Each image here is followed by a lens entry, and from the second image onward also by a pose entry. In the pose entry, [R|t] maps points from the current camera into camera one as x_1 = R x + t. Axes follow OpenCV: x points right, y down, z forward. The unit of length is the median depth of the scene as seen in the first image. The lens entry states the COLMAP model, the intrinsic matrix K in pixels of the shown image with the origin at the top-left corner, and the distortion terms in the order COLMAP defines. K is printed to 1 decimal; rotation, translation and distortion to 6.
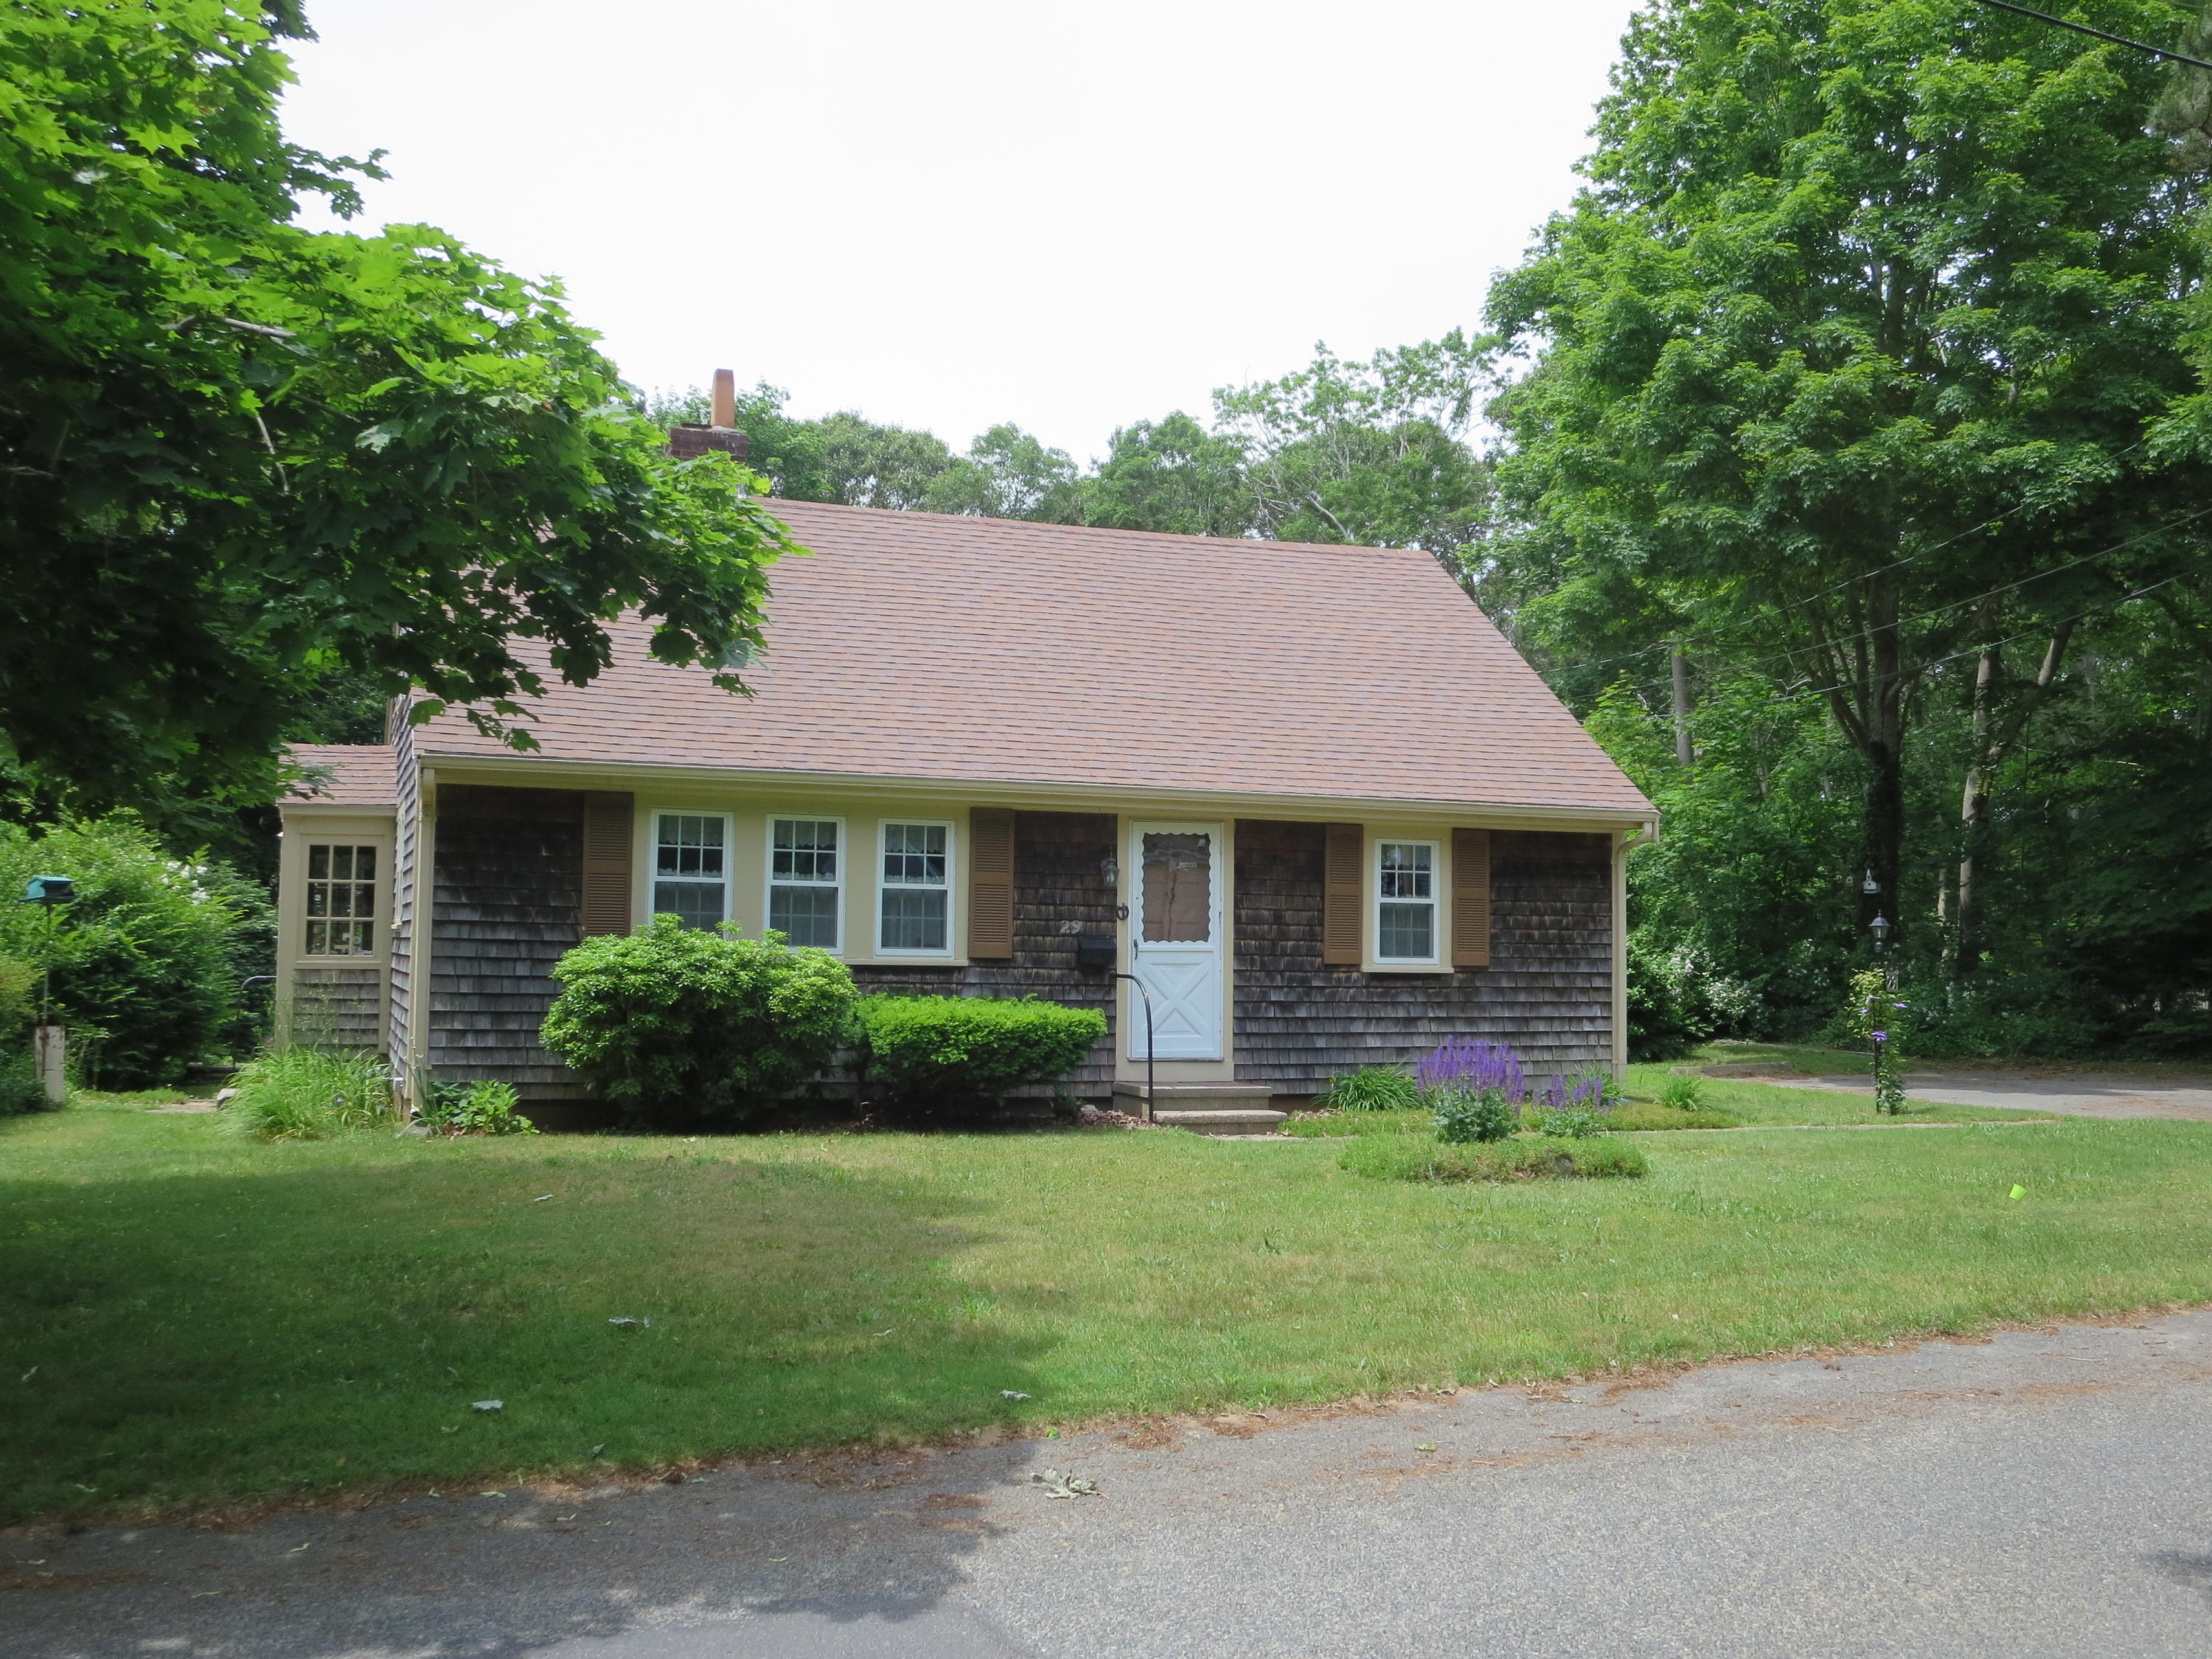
lens RADIAL K [[2166.5, 0, 1110.1], [0, 2166.5, 806.1], [0, 0, 1]] dist [-0.083233, 0.000000]
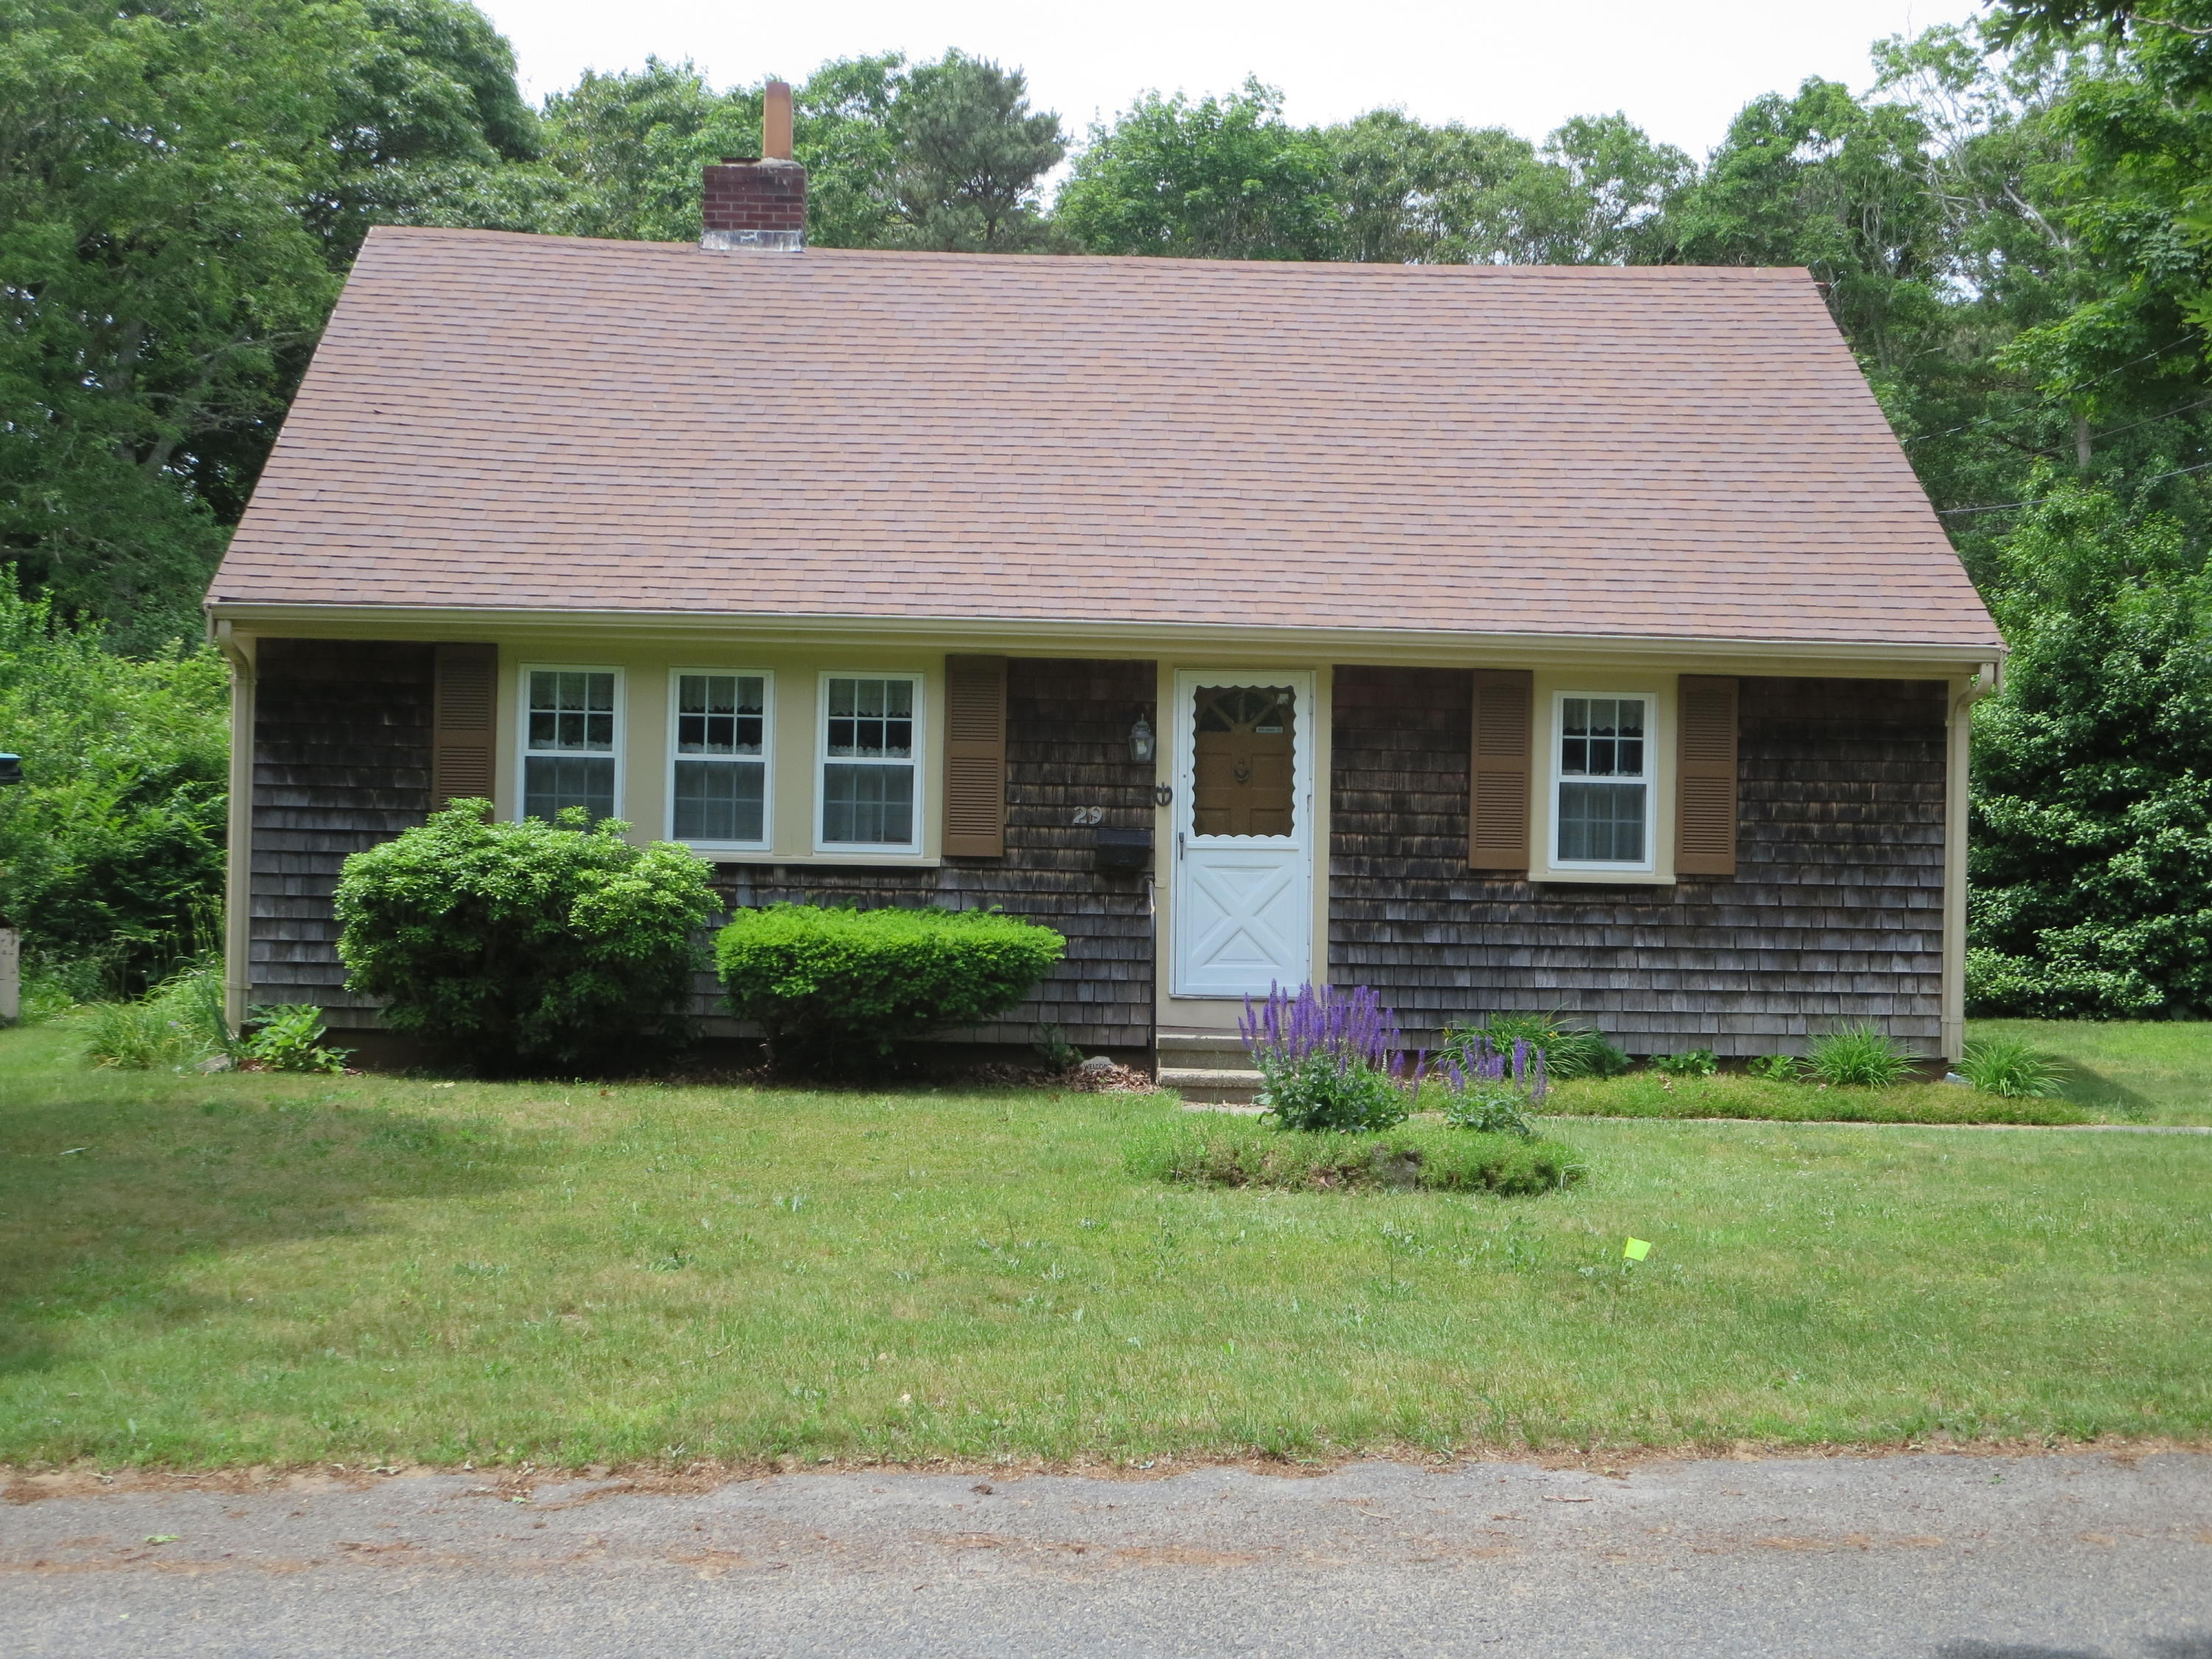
lens RADIAL K [[2876.8, 0, 1101.4], [0, 2876.8, 852.5], [0, 0, 1]] dist [-0.078008, 0.000000]
pose [[0.941601, 0.009471, -0.336597, 0.307297], [0.015430, 0.997341, 0.071227, -0.001248], [0.336377, -0.072261, 0.938951, 0.079824]]
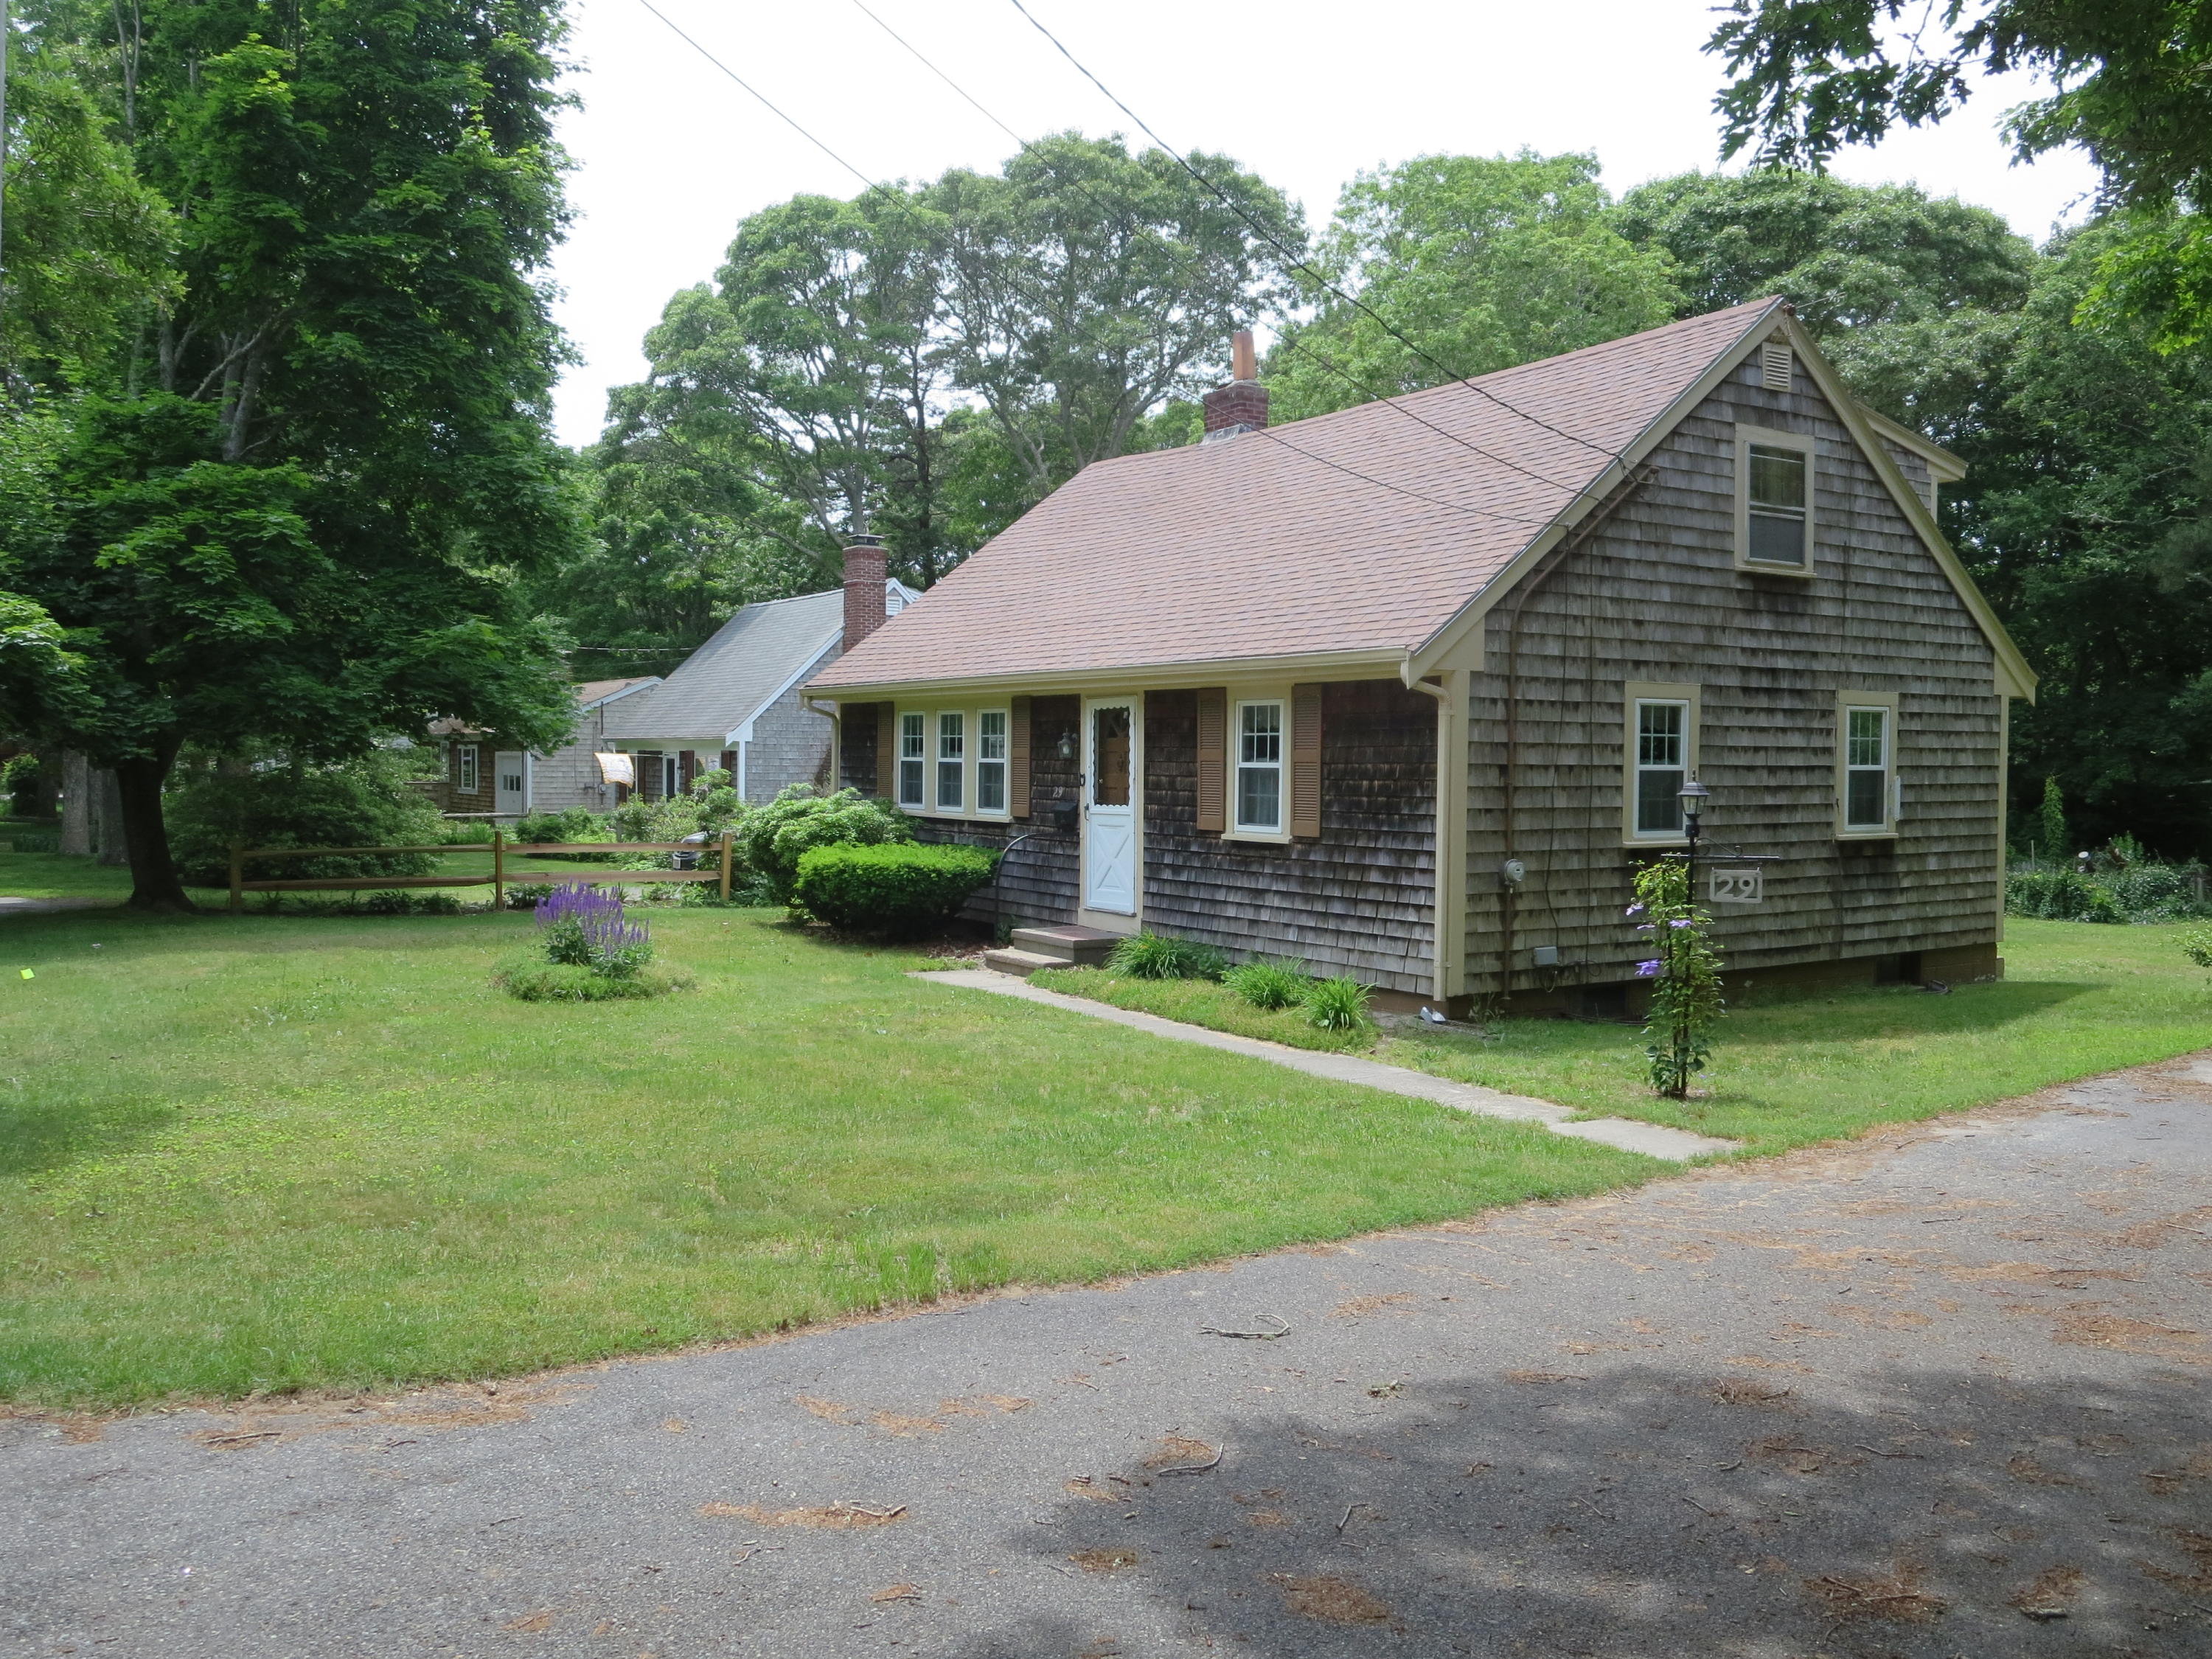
lens RADIAL K [[1845.6, 0, 1108.9], [0, 1845.6, 828.8], [0, 0, 1]] dist [0.008546, 0.000463]
pose [[0.208027, 0.021716, -0.977882, 0.943803], [0.052743, 0.998050, 0.033383, 0.042569], [0.976700, -0.058521, 0.206476, 0.797146]]
